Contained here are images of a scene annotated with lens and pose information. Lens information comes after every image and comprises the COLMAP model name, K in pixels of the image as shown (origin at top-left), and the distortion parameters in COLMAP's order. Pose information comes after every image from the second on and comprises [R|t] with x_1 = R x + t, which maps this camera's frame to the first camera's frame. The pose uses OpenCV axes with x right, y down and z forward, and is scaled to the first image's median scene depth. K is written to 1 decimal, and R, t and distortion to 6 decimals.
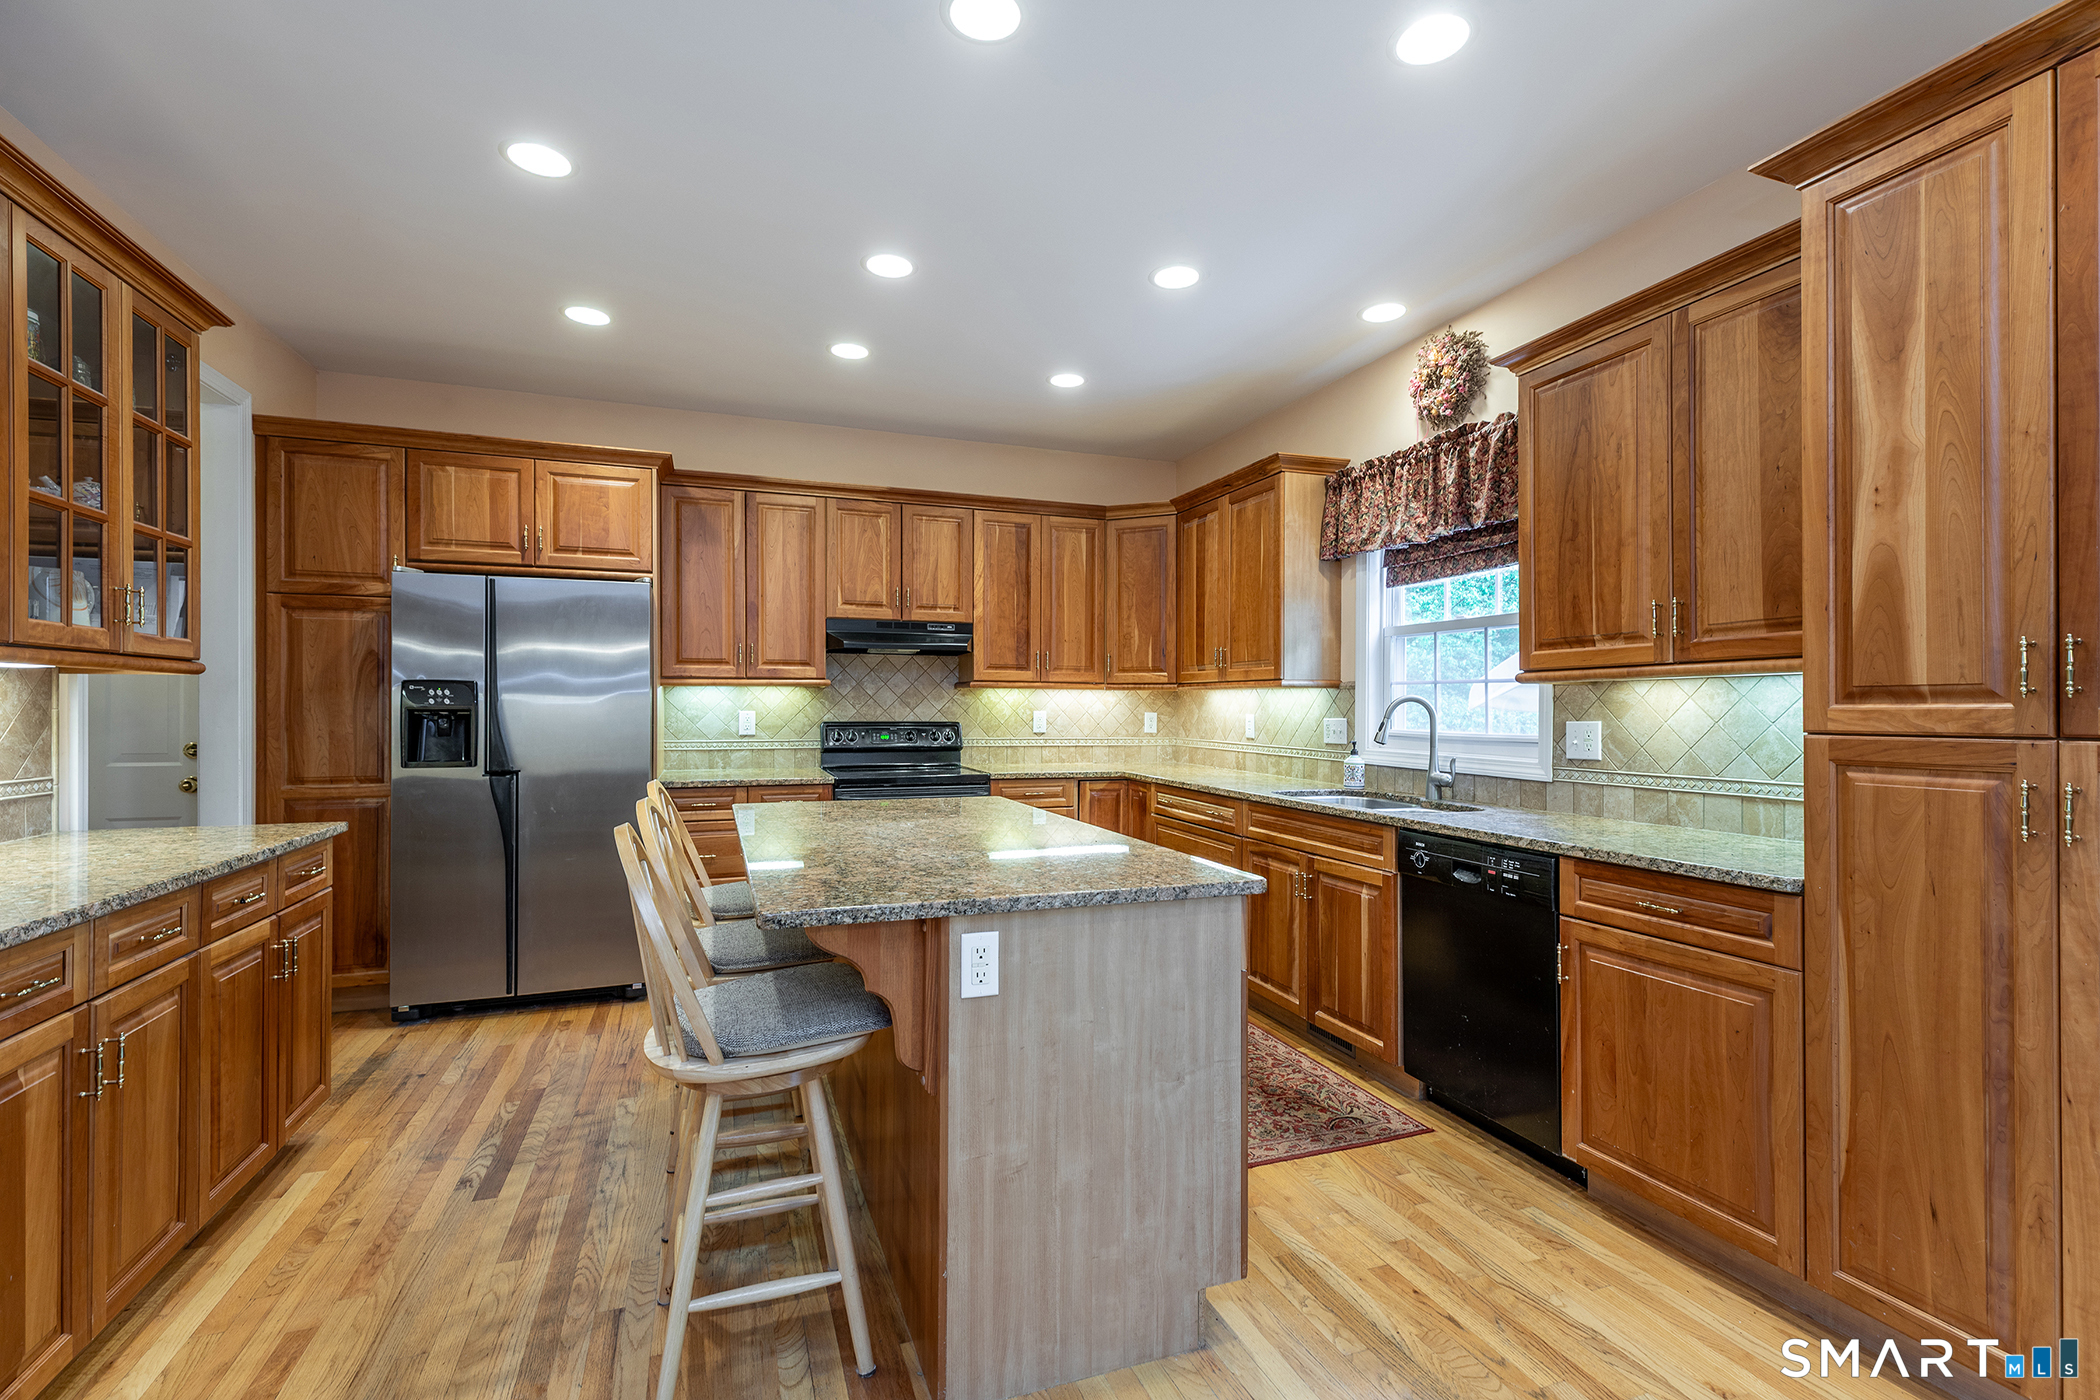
lens RADIAL K [[972.8, 0, 1050.0], [0, 972.8, 700.0], [0, 0, 1]] dist [0.001362, 0.000052]
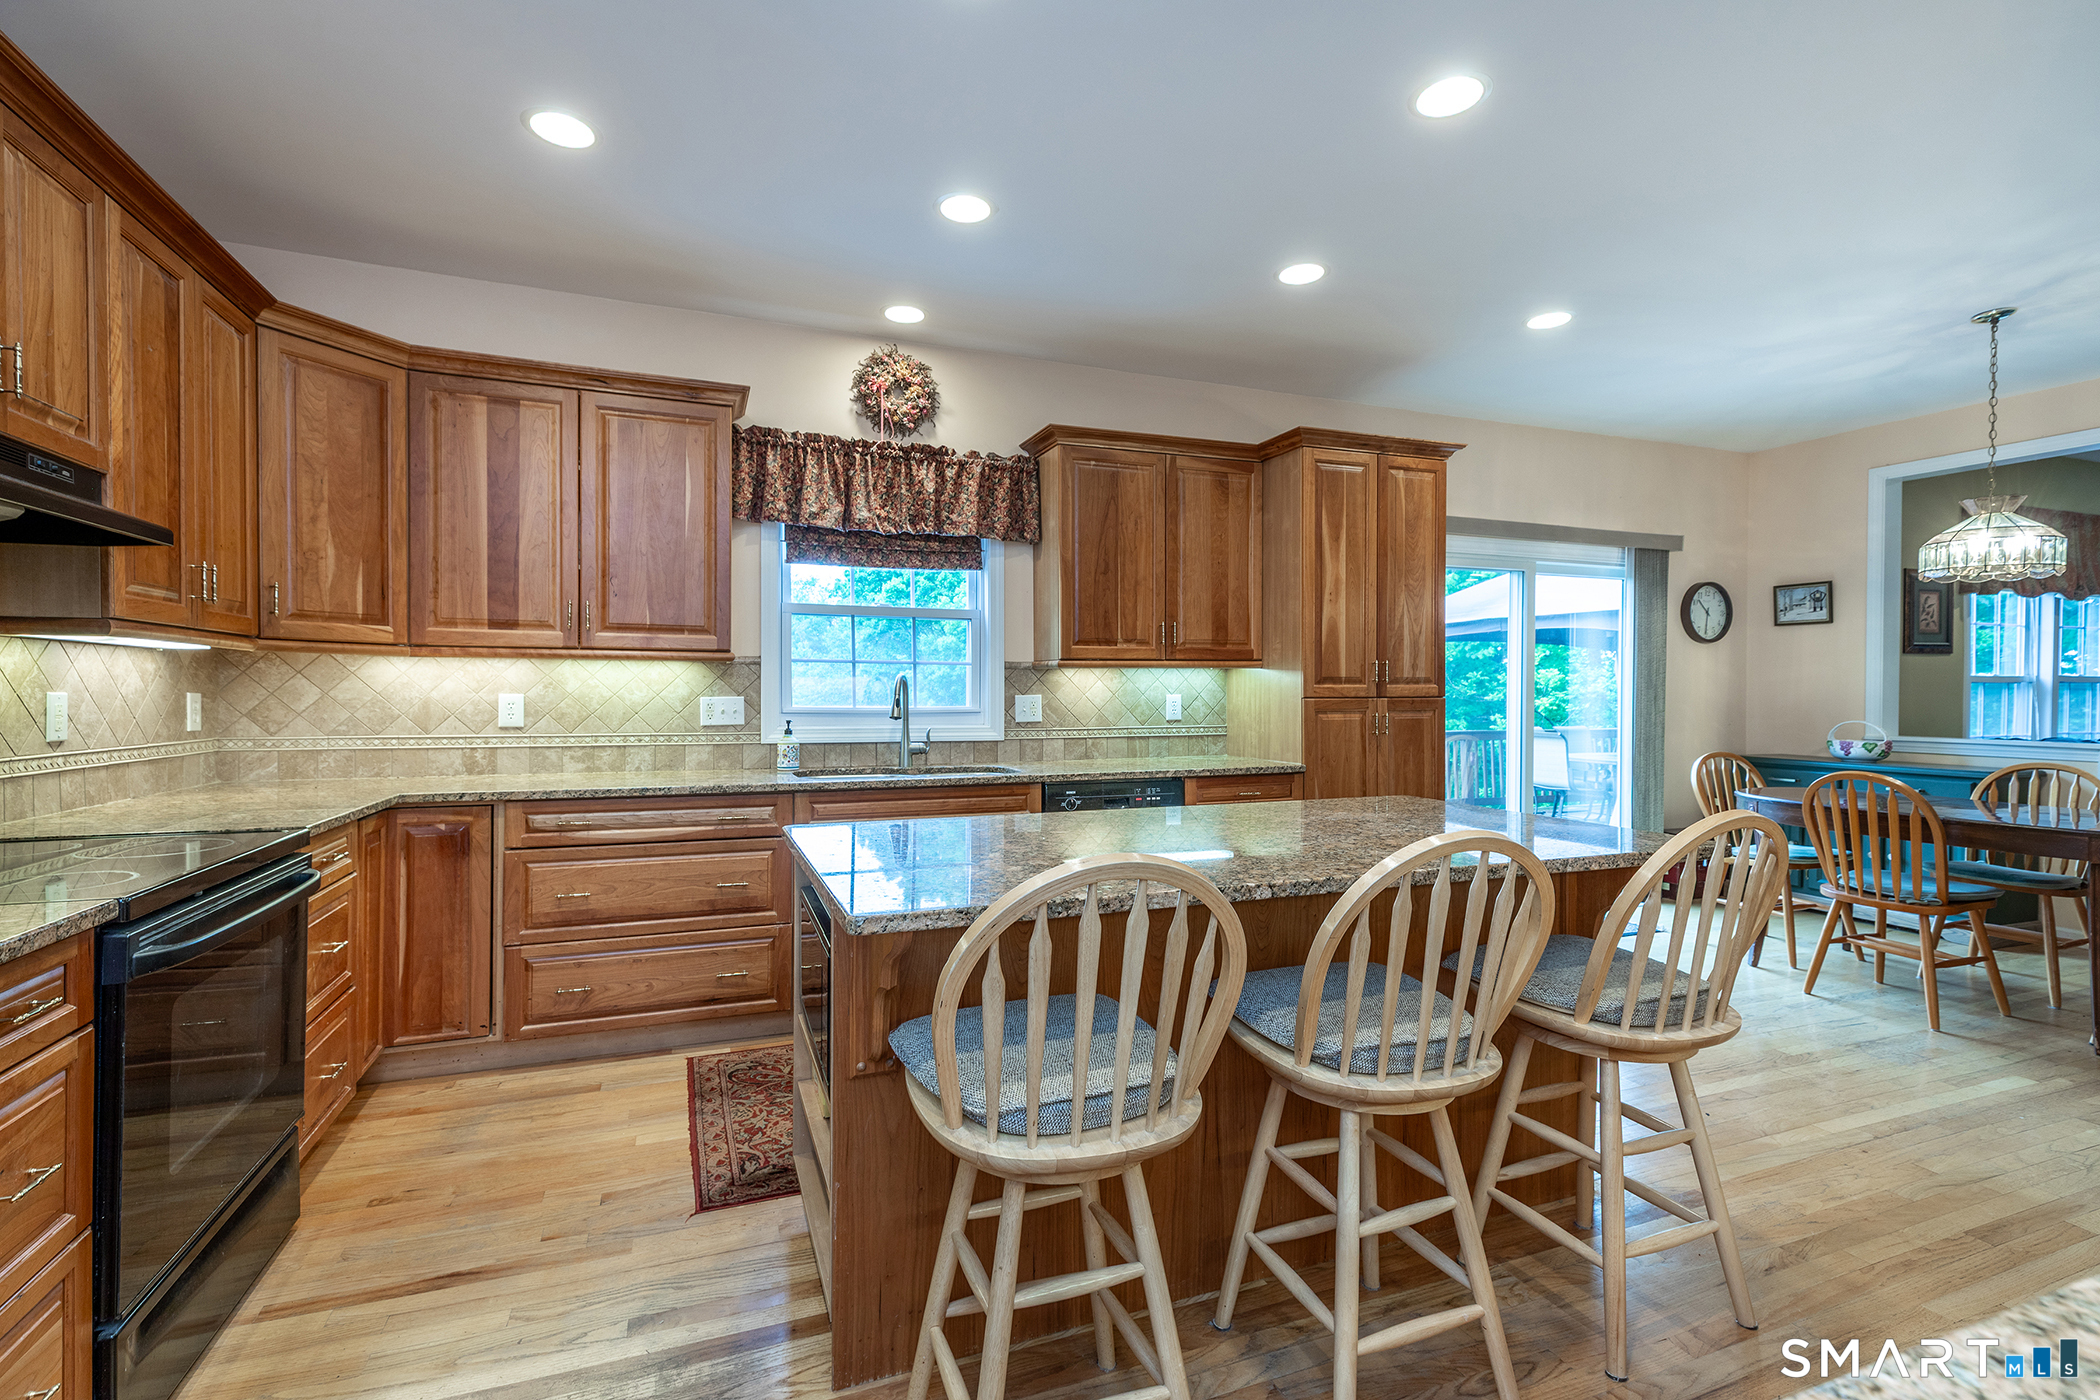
lens RADIAL K [[940.2, 0, 1039.3], [0, 940.2, 690.2], [0, 0, 1]] dist [0.015963, -0.000201]
pose [[-0.029664, -0.005810, 0.999543, -0.891615], [-0.010427, 0.999931, 0.005502, 0.007559], [-0.999506, -0.010259, -0.029723, 1.123384]]
